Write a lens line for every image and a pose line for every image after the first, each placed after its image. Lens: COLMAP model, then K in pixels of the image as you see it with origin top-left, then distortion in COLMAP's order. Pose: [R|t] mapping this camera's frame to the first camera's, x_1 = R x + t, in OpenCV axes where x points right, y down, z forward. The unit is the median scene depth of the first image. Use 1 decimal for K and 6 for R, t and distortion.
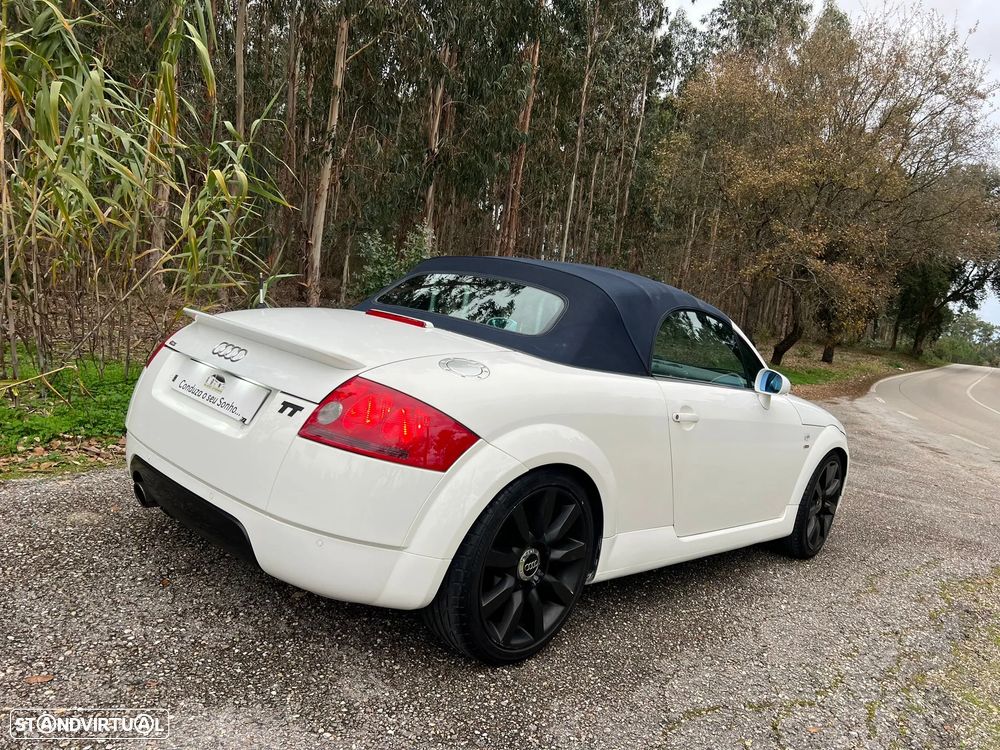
lens RADIAL K [[771.3, 0, 501.0], [0, 771.3, 384.8], [0, 0, 1]] dist [0.061890, -0.068308]
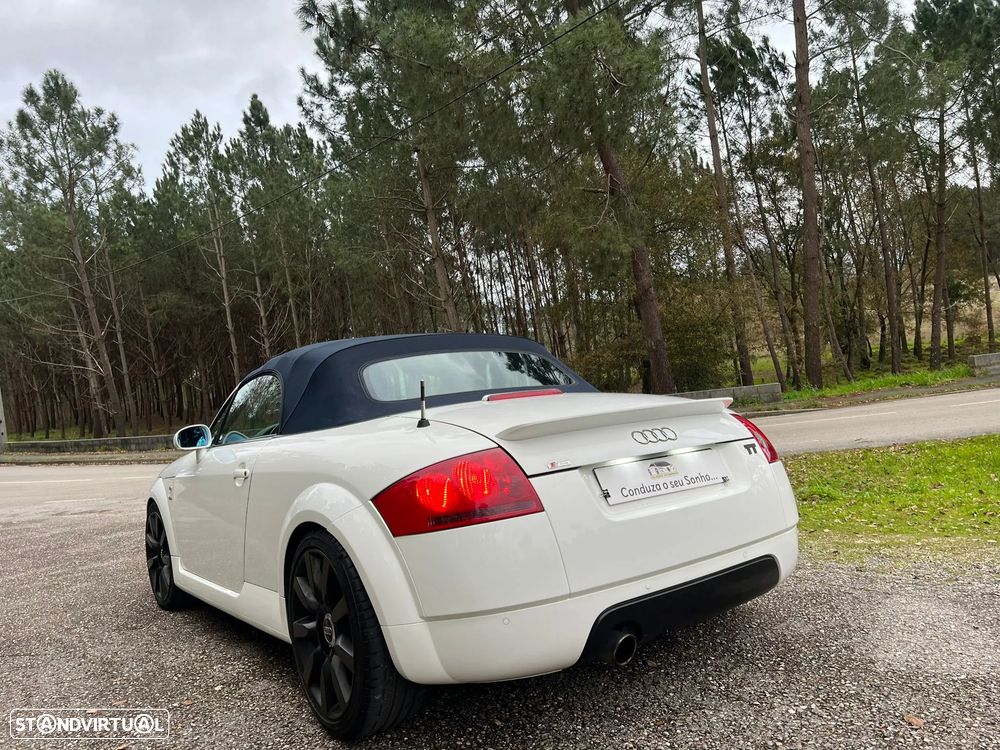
lens RADIAL K [[771.3, 0, 509.9], [0, 771.3, 380.6], [0, 0, 1]] dist [0.061890, -0.068308]
pose [[0.163106, -0.159404, 0.973646, -0.692883], [0.246993, 0.962034, 0.116126, -0.140480], [-0.955192, 0.221543, 0.196285, 0.510319]]
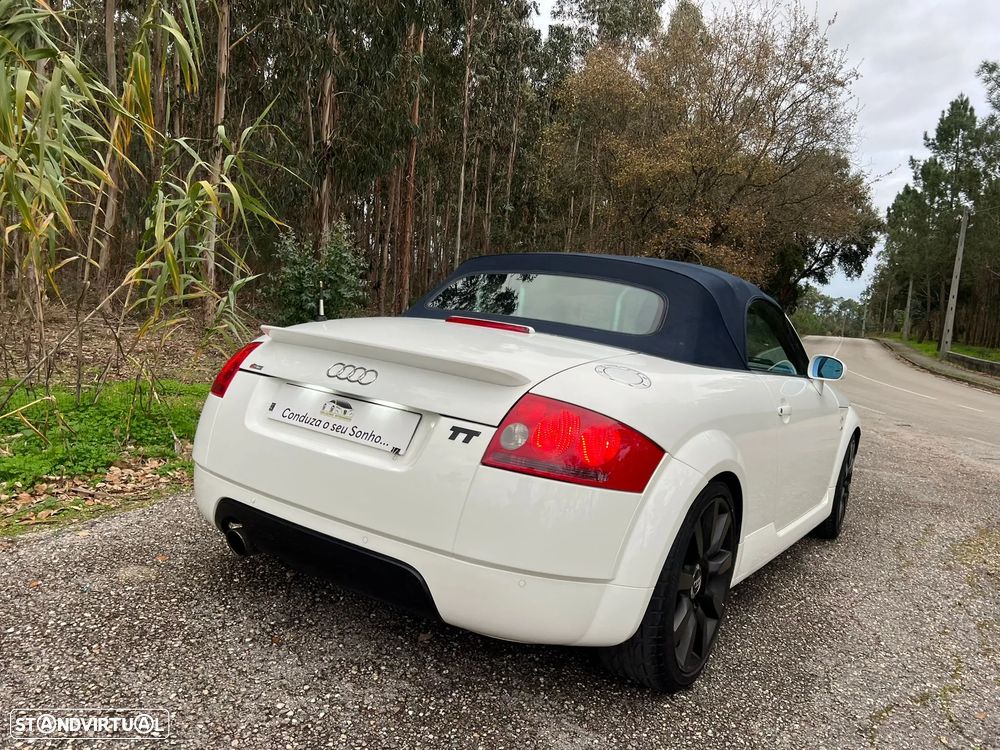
lens RADIAL K [[771.3, 0, 488.5], [0, 771.3, 384.9], [0, 0, 1]] dist [0.061890, -0.068308]
pose [[0.986380, -0.063721, 0.151641, -0.173971], [0.062210, 0.997955, 0.014692, -0.017333], [-0.152267, -0.005058, 0.988327, 0.056838]]
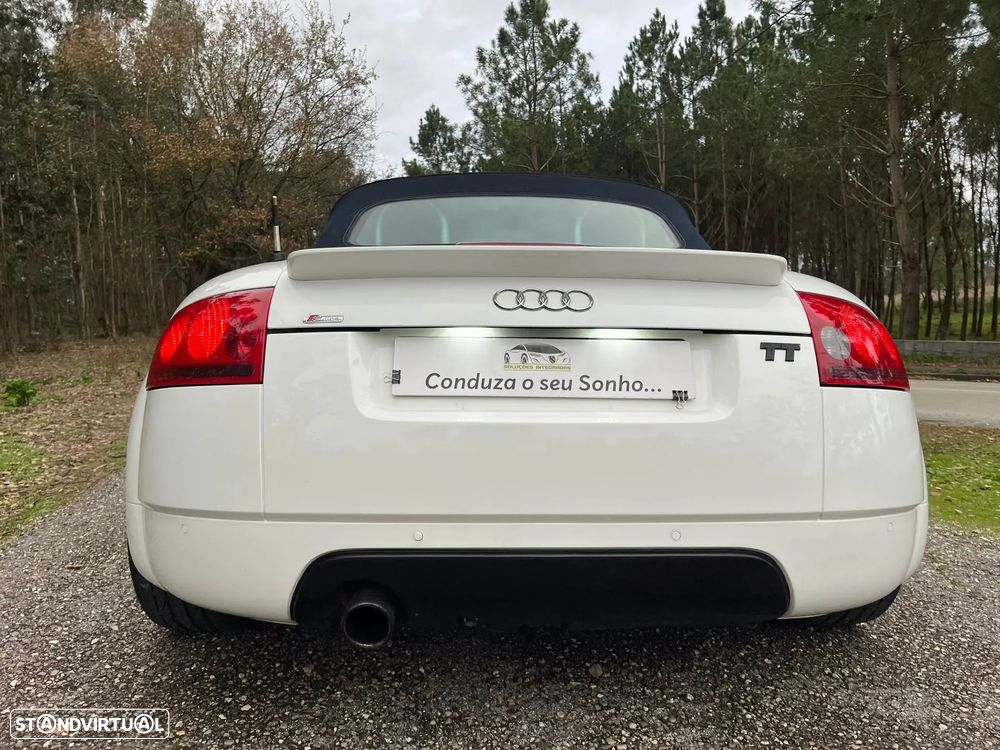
lens RADIAL K [[771.3, 0, 499.8], [0, 771.3, 381.1], [0, 0, 1]] dist [0.061890, -0.068308]
pose [[0.691961, -0.196820, 0.694588, -0.408952], [0.191843, 0.977658, 0.085913, -0.020657], [-0.695979, 0.073804, 0.714259, 0.328388]]
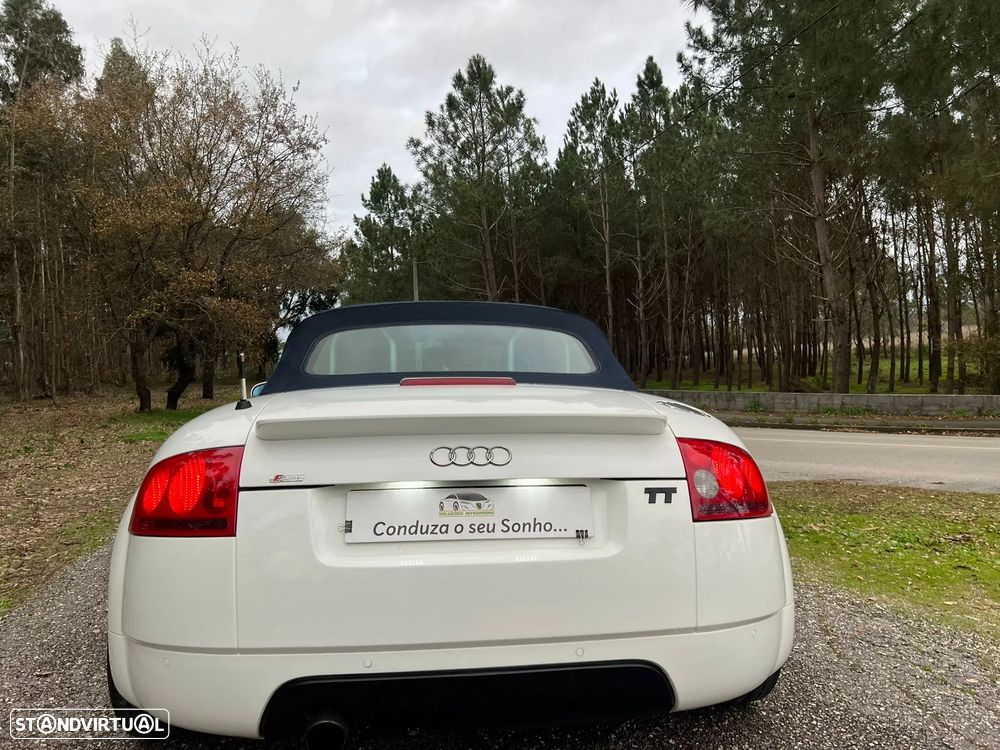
lens RADIAL K [[771.3, 0, 513.2], [0, 771.3, 380.4], [0, 0, 1]] dist [0.061890, -0.068308]
pose [[0.633654, -0.163489, 0.756144, -0.441936], [0.203615, 0.978198, 0.040870, -0.068464], [-0.746340, 0.128064, 0.653128, 0.269007]]
